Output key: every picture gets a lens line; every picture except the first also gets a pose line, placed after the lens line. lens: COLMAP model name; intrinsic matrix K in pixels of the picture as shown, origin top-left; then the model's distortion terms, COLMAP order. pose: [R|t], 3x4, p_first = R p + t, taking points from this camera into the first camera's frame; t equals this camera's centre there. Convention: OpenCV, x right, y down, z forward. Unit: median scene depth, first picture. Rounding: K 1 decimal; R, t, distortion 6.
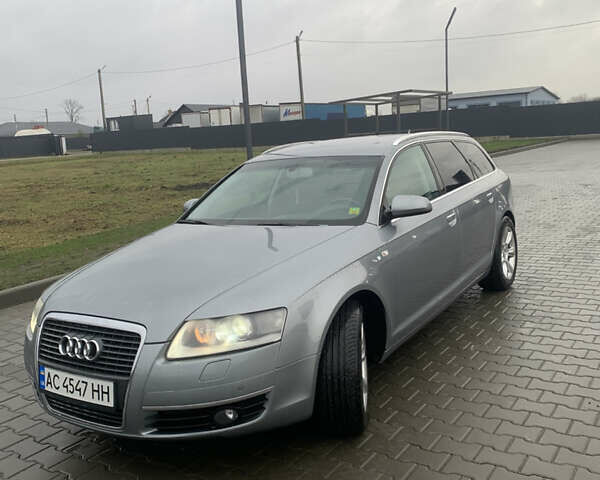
lens RADIAL K [[602.1, 0, 305.3], [0, 602.1, 238.3], [0, 0, 1]] dist [0.032474, 0.000000]
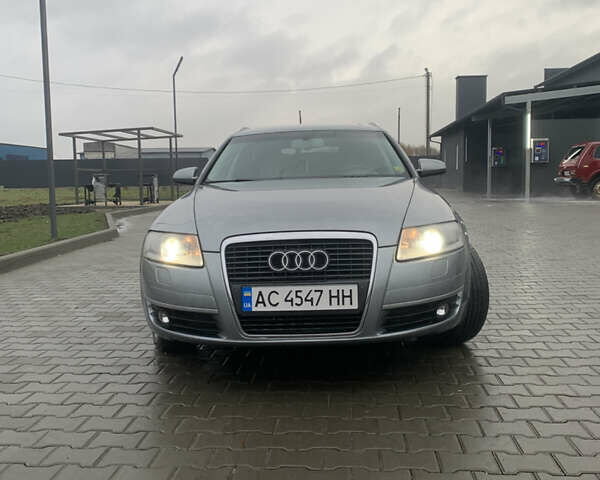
lens RADIAL K [[602.1, 0, 300.6], [0, 602.1, 241.6], [0, 0, 1]] dist [0.032474, 0.000000]
pose [[0.854431, -0.002506, 0.519559, -0.911492], [0.049576, 0.995819, -0.076727, 0.232063], [-0.517194, 0.091316, 0.850983, 0.157923]]
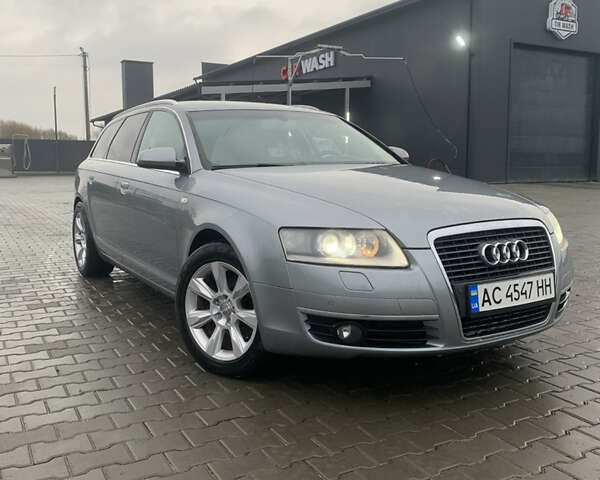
lens RADIAL K [[602.1, 0, 292.7], [0, 602.1, 264.9], [0, 0, 1]] dist [0.032474, 0.000000]
pose [[0.445792, -0.082223, 0.891352, -1.379561], [0.124064, 0.991837, 0.029444, 0.136252], [-0.886497, 0.097459, 0.452354, 0.900092]]
